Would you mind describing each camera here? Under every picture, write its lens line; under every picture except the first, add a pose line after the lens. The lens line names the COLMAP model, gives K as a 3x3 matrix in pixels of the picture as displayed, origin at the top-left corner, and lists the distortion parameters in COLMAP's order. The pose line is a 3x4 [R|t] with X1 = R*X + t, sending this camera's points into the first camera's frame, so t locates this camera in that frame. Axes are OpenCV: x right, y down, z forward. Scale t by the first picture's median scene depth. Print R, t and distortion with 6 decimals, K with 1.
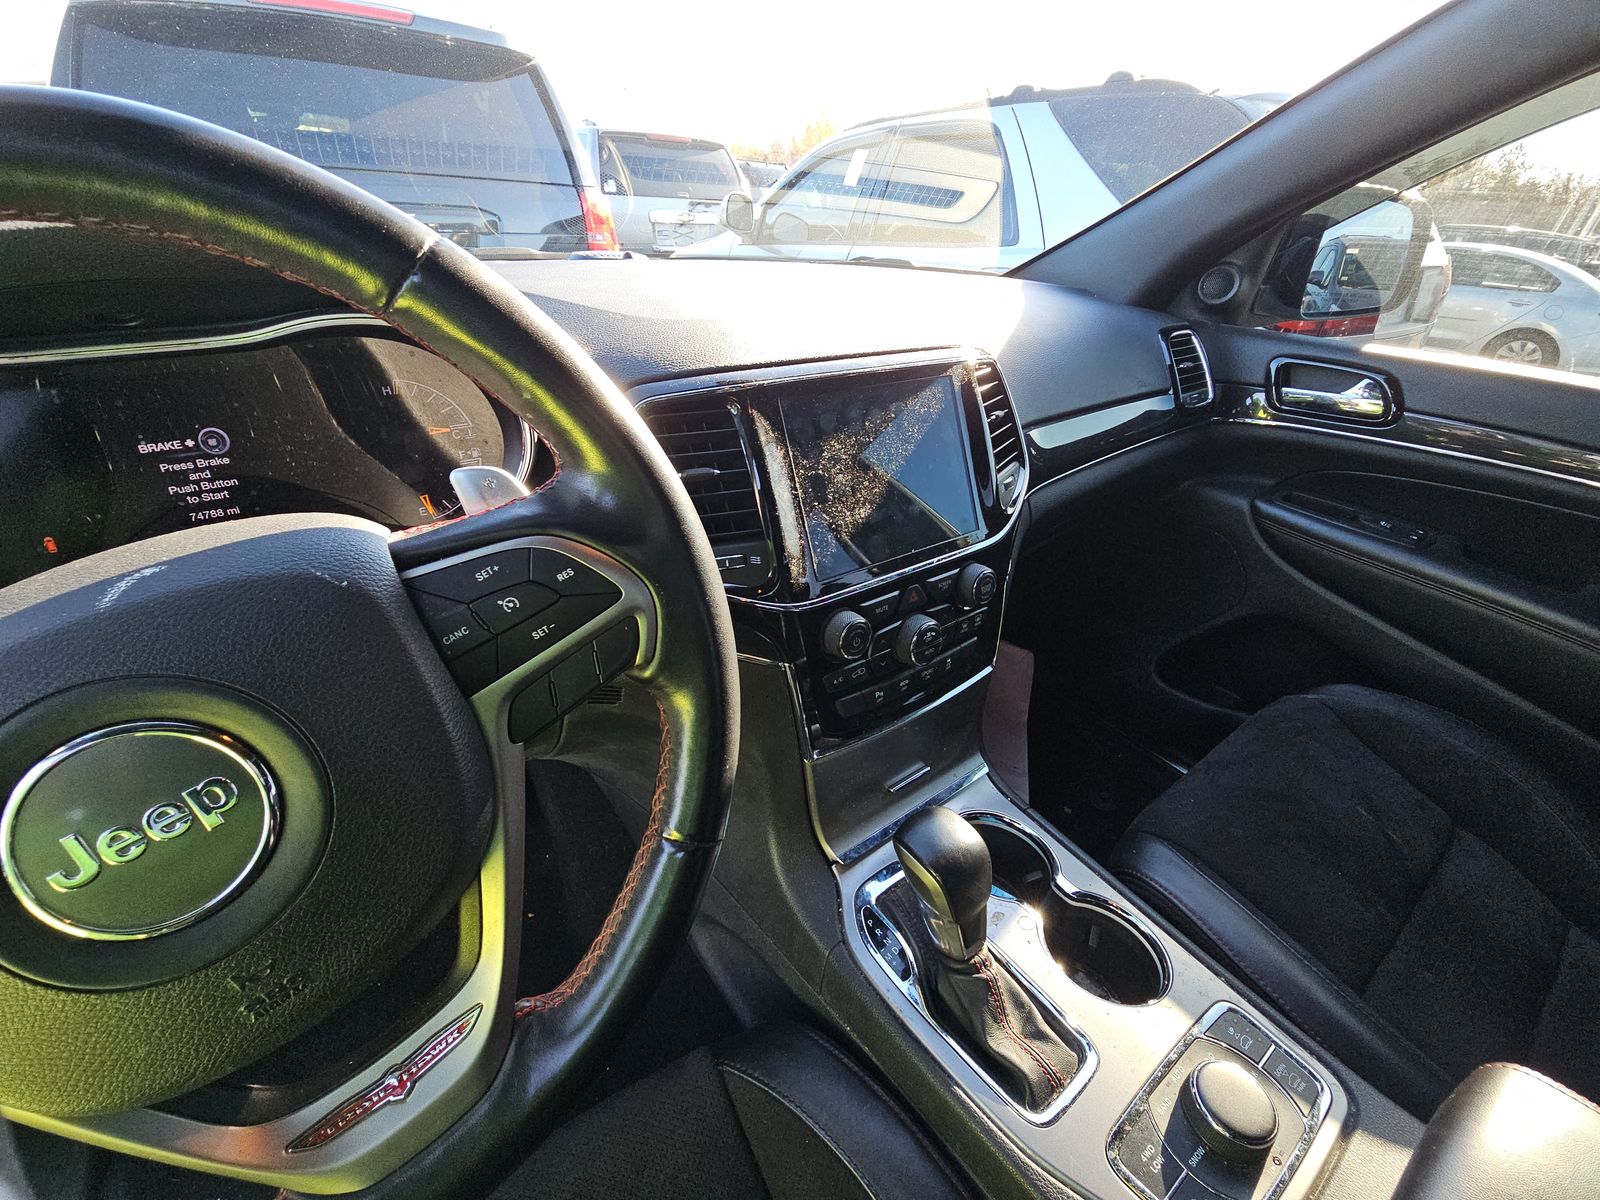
lens RADIAL K [[639.1, 0, 800.0], [0, 639.1, 600.0], [0, 0, 1]] dist [-0.001465, -0.000386]
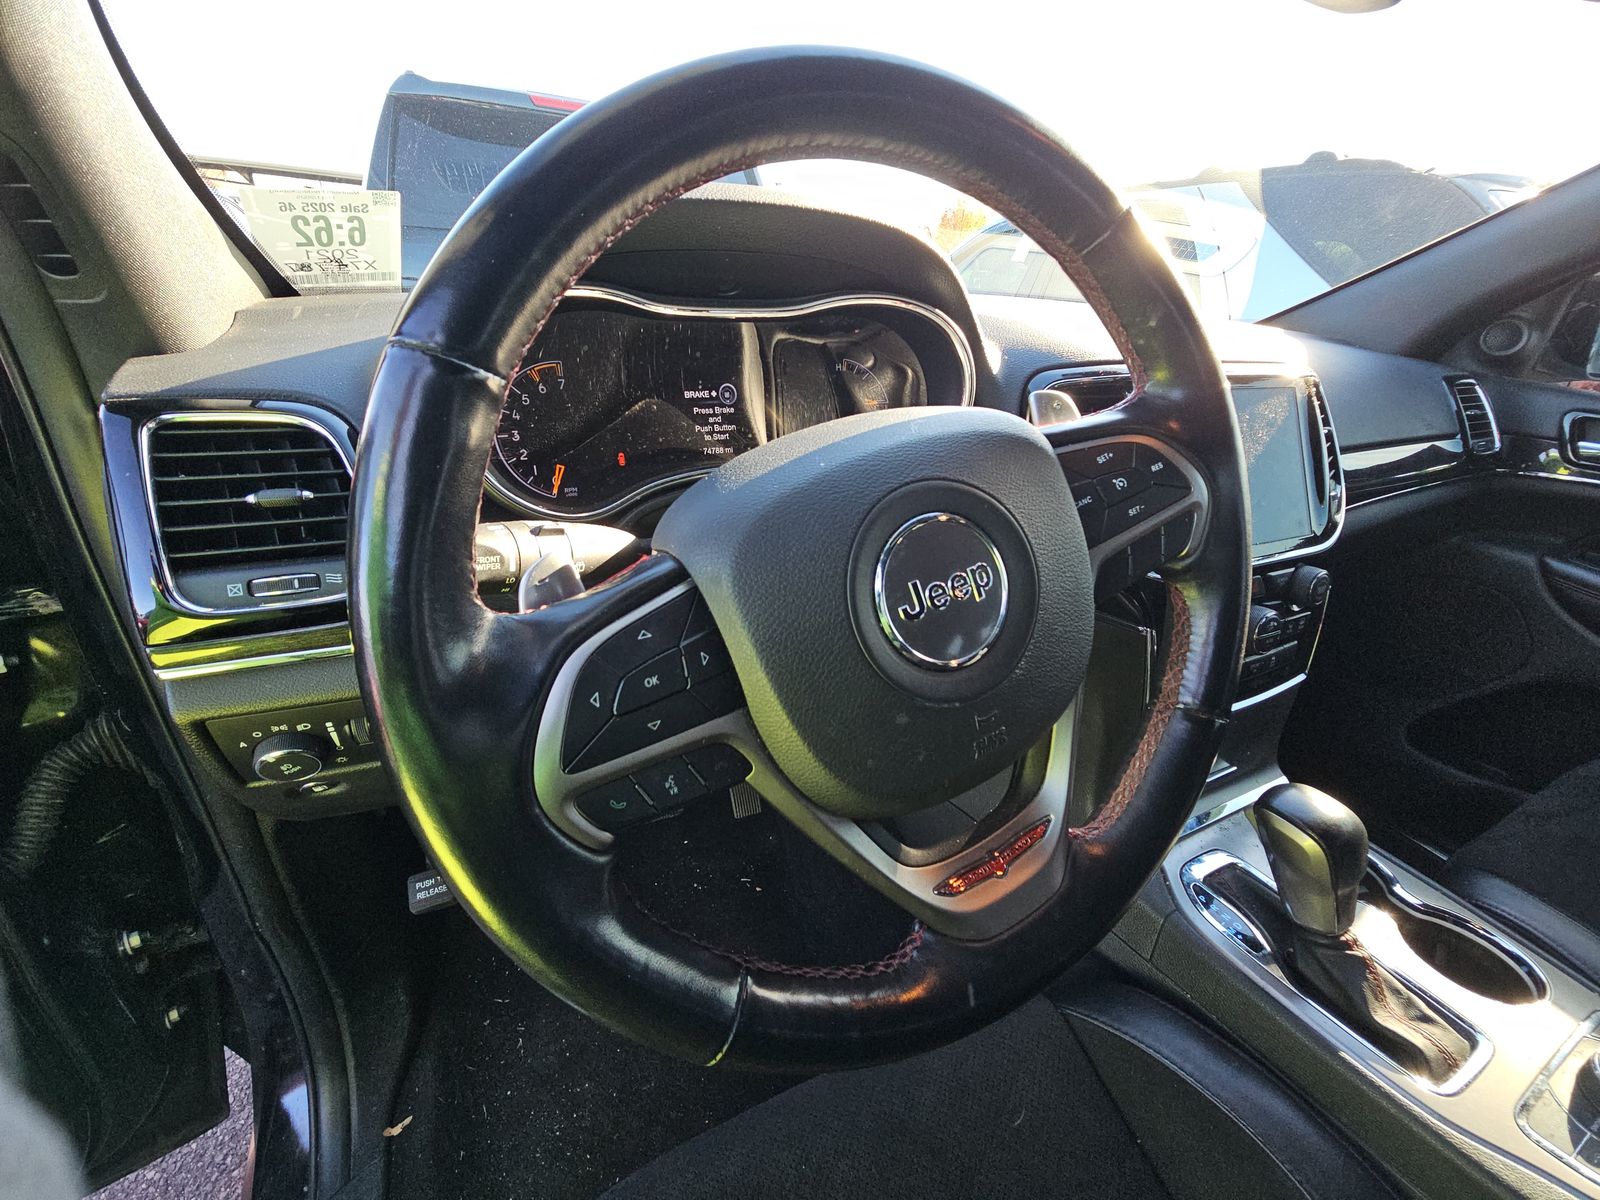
lens RADIAL K [[639.0, 0, 792.4], [0, 639.0, 603.9], [0, 0, 1]] dist [0.024206, -0.016554]
pose [[0.984100, 0.088612, -0.153934, -0.398821], [-0.103039, 0.990740, -0.088410, 0.191678], [0.144675, 0.102865, 0.984118, -0.144084]]
